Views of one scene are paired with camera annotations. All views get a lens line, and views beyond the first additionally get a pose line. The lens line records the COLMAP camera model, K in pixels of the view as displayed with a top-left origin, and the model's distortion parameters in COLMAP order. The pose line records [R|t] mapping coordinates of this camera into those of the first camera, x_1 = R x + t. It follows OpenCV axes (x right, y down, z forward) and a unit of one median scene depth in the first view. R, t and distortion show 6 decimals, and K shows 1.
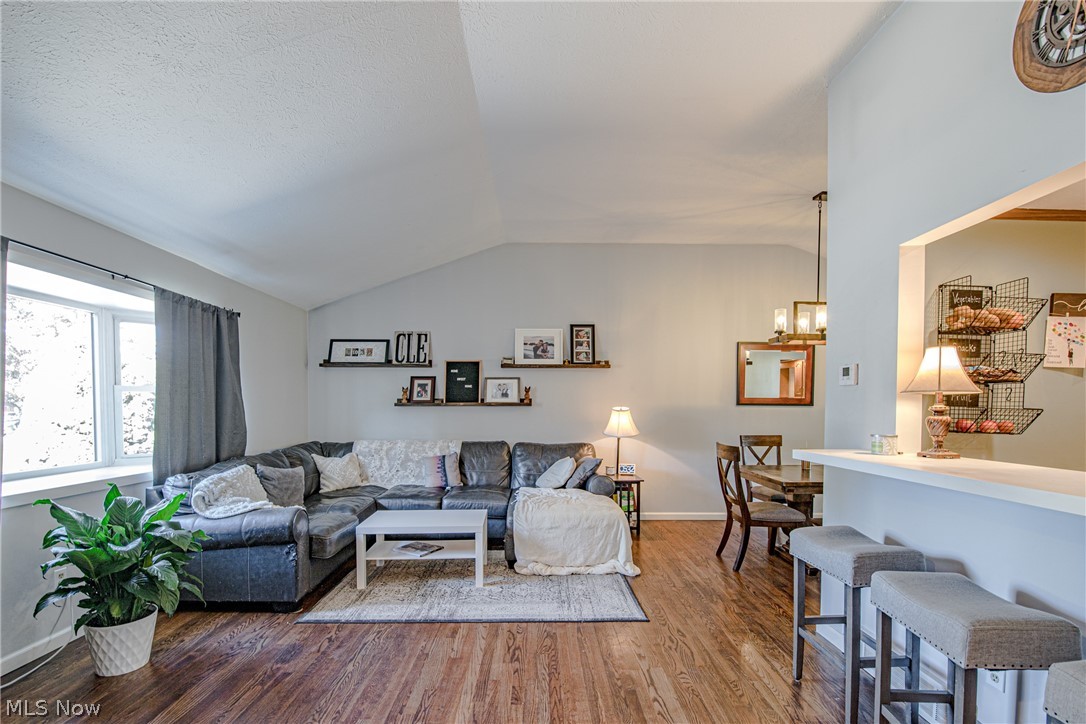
lens RADIAL K [[485.1, 0, 541.1], [0, 485.1, 418.6], [0, 0, 1]] dist [-0.000698, -0.012122]
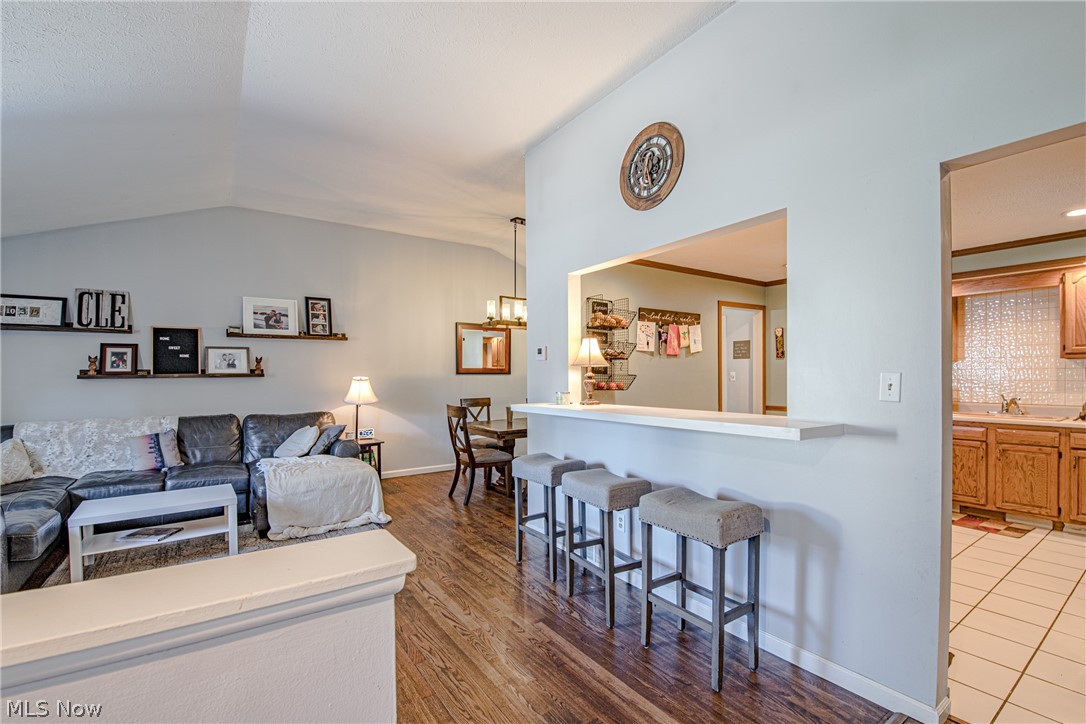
lens RADIAL K [[477.2, 0, 545.1], [0, 477.2, 381.2], [0, 0, 1]] dist [-0.000979, -0.011618]
pose [[0.818826, -0.016653, 0.573801, -0.135879], [0.024421, 0.999685, -0.005835, 0.003274], [-0.573523, 0.018790, 0.818974, -0.144277]]
